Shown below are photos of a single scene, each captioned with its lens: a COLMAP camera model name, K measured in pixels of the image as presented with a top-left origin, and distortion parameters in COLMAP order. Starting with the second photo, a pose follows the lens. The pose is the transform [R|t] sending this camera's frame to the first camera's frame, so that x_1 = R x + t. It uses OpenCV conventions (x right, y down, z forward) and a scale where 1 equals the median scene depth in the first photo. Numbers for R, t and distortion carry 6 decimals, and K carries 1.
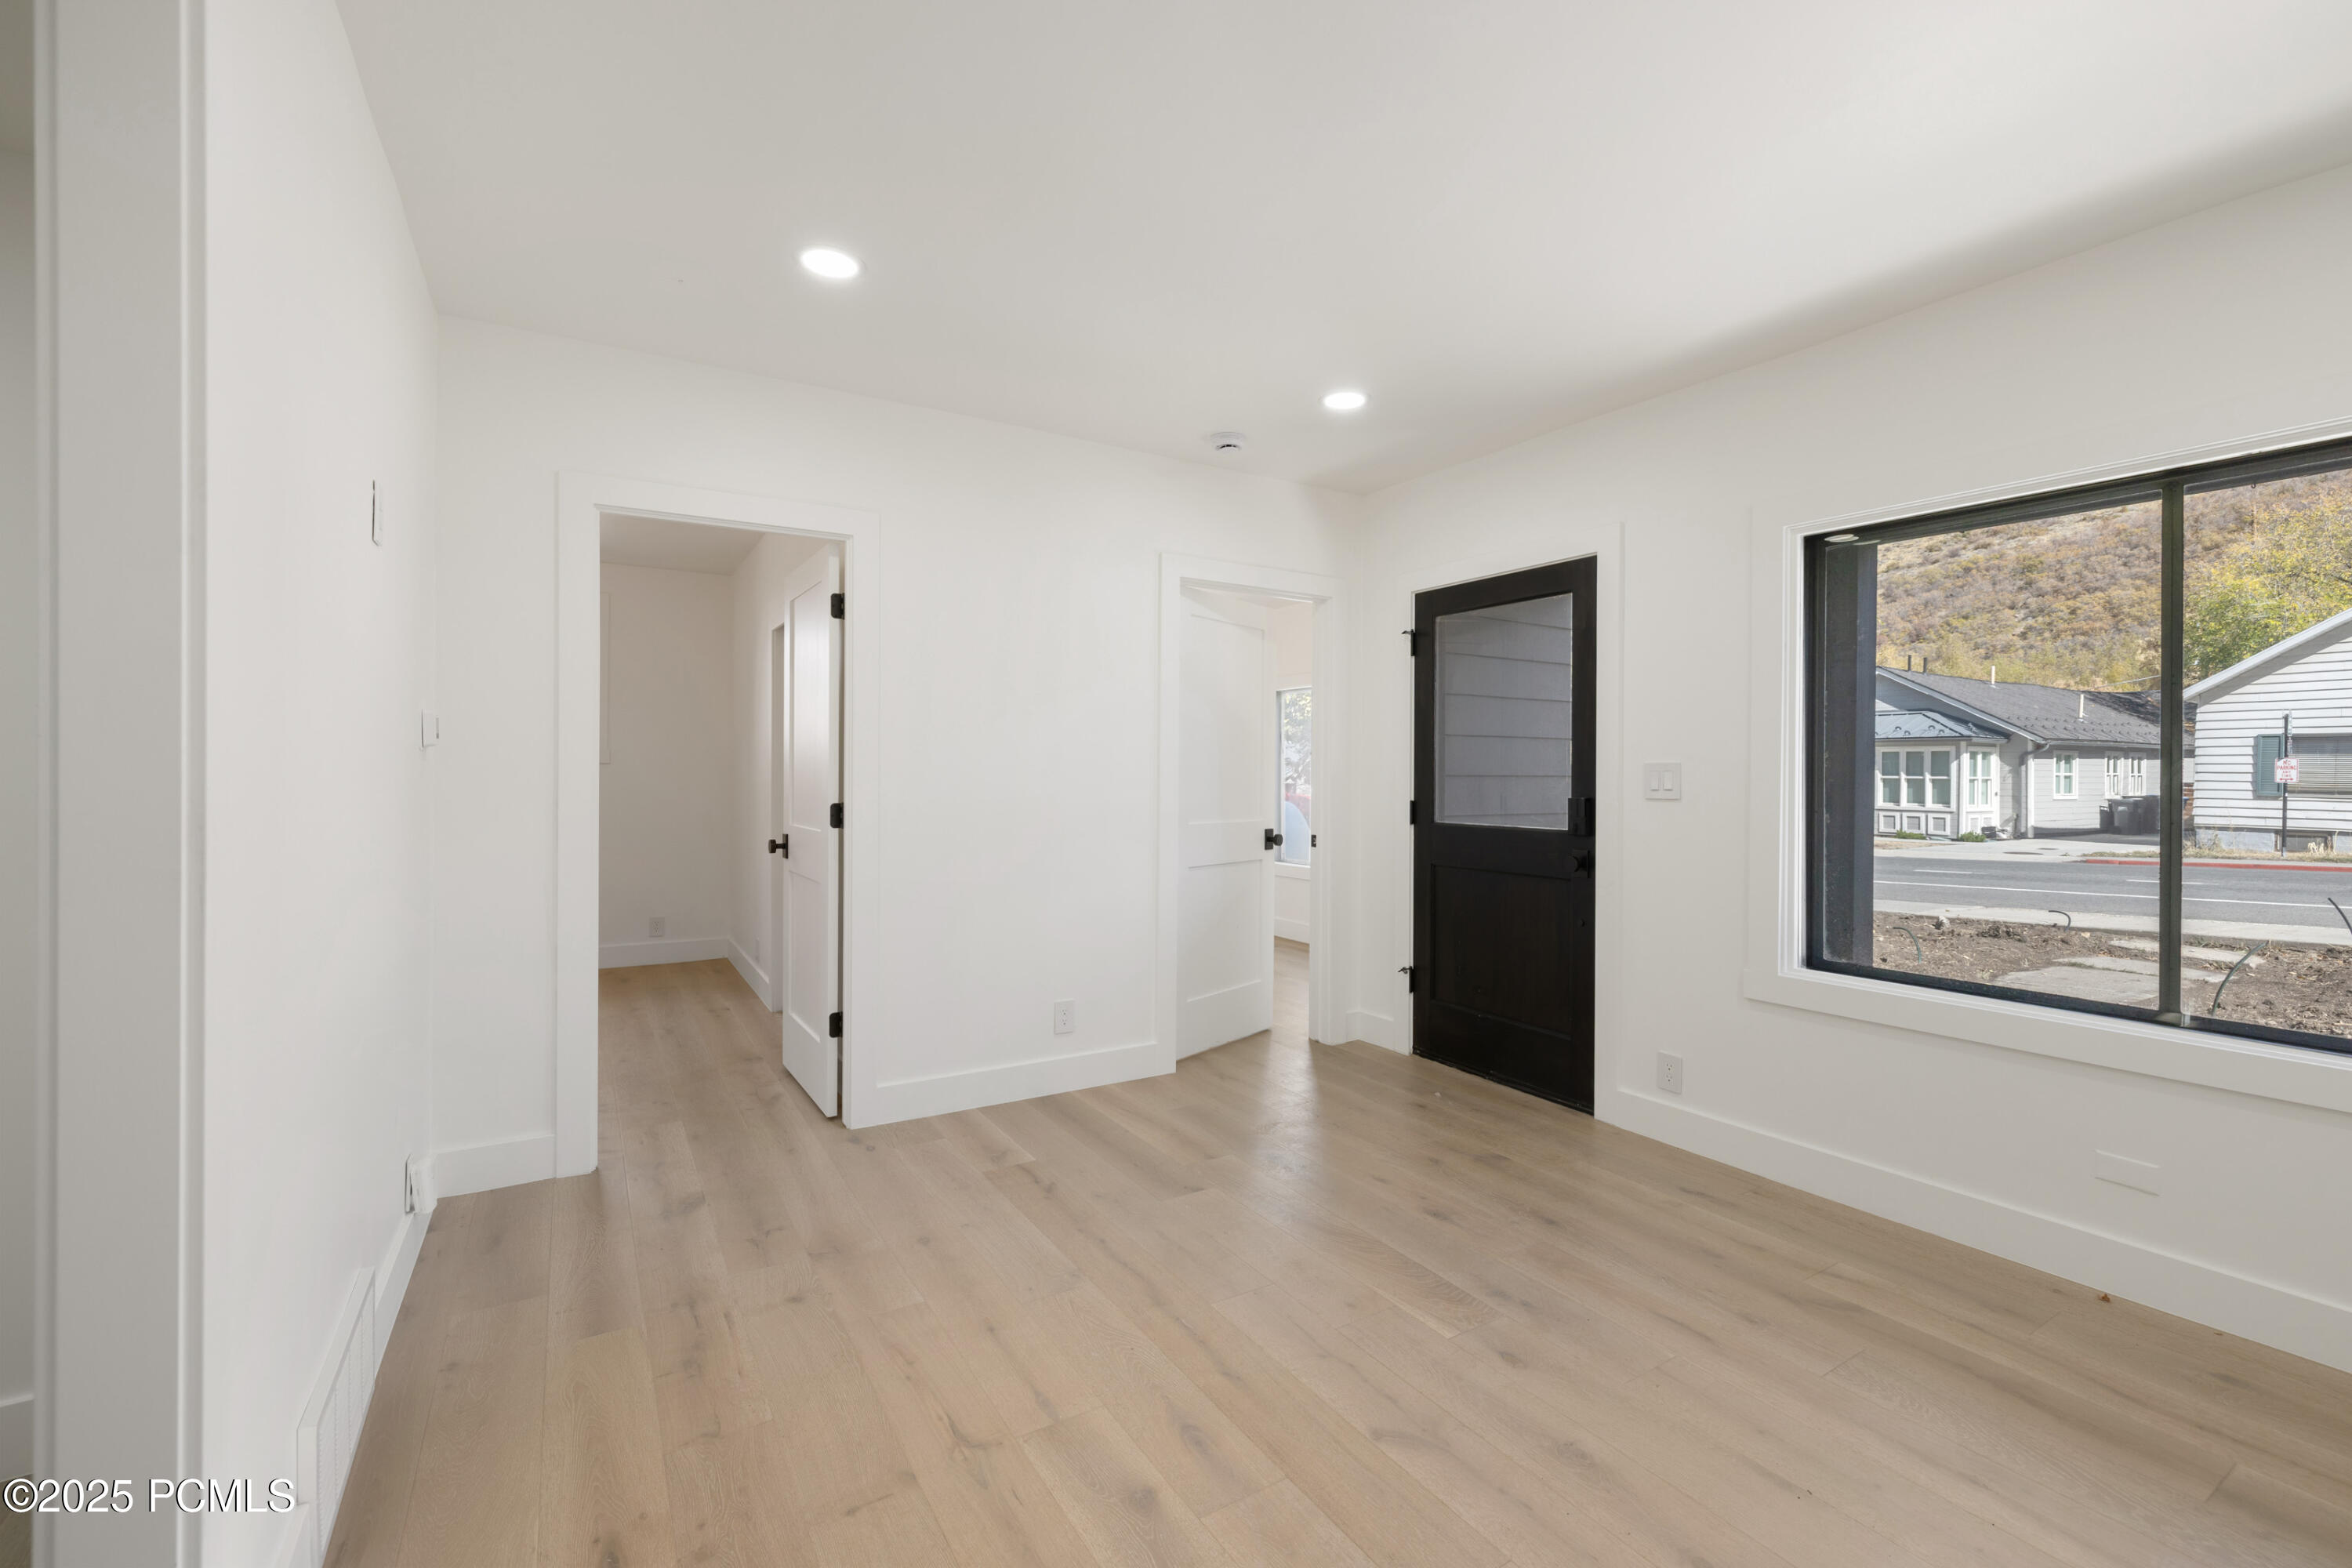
lens RADIAL K [[997.4, 0, 1174.4], [0, 997.4, 782.3], [0, 0, 1]] dist [-0.002784, -0.000325]
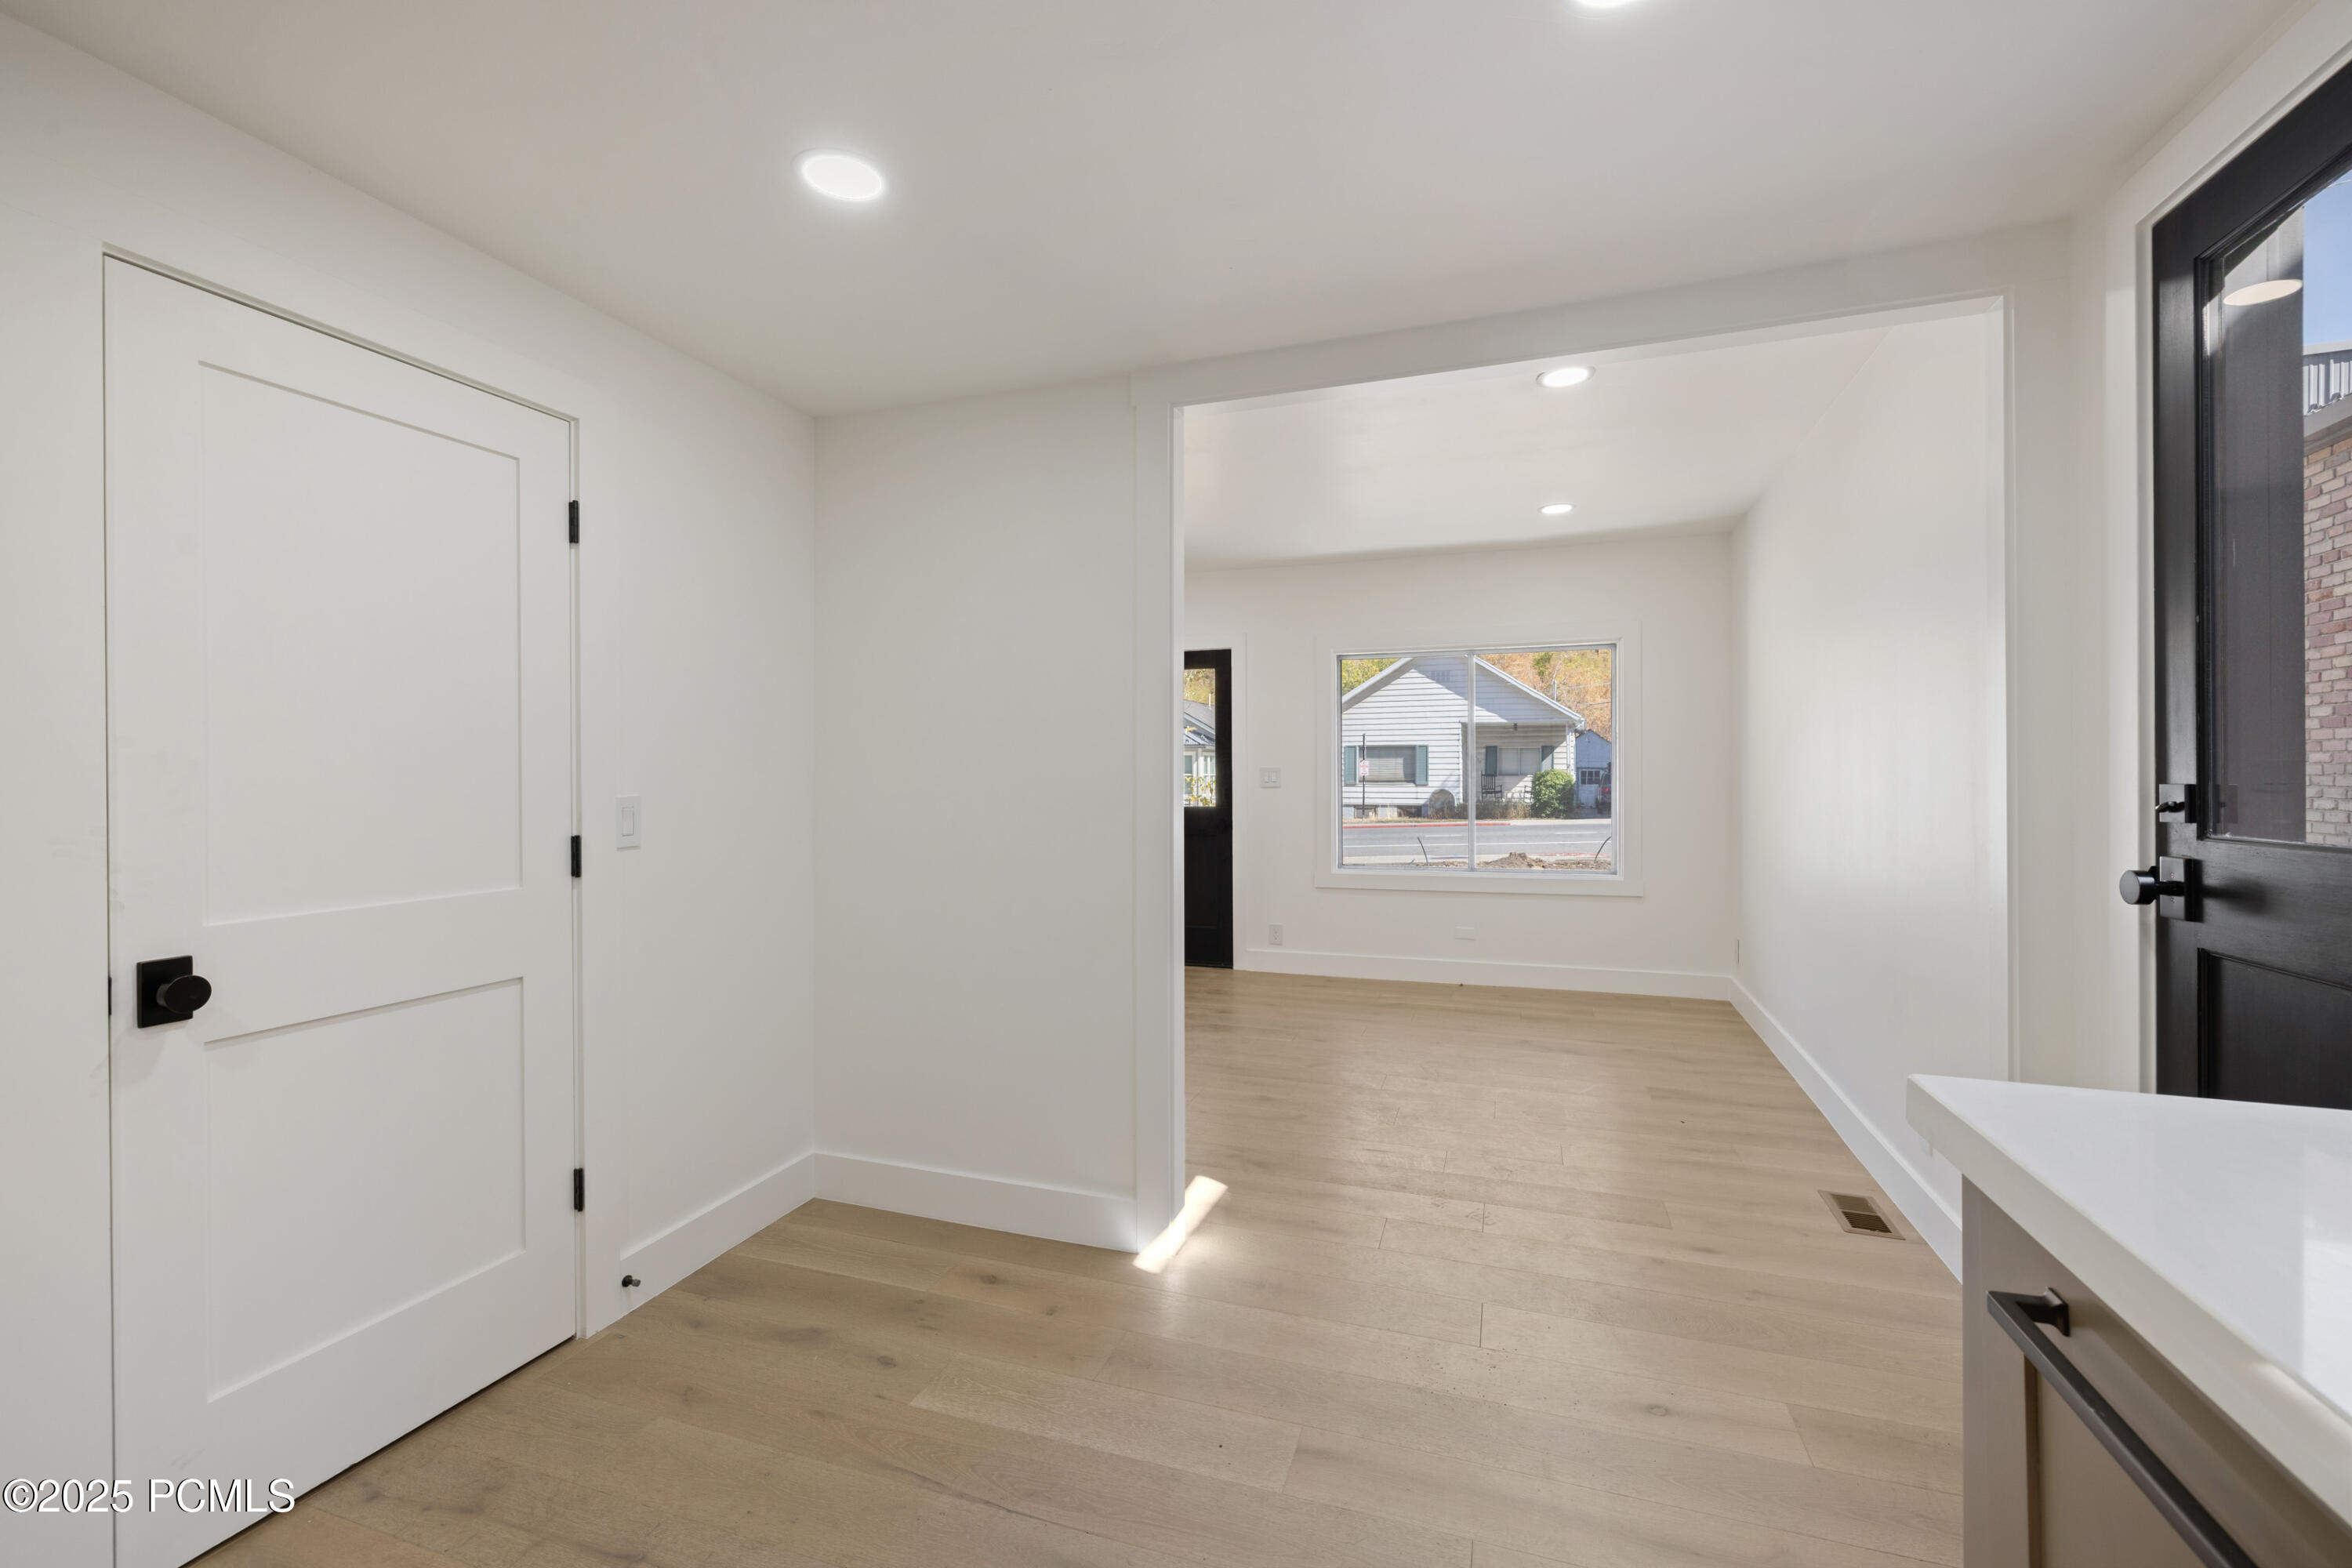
lens RADIAL K [[997.4, 0, 1172.5], [0, 997.4, 776.3], [0, 0, 1]] dist [-0.002784, -0.000325]
pose [[0.770375, -0.011445, 0.637488, -0.305404], [0.016369, 0.999864, -0.001830, -0.001008], [-0.637381, 0.011845, 0.770458, -0.115016]]
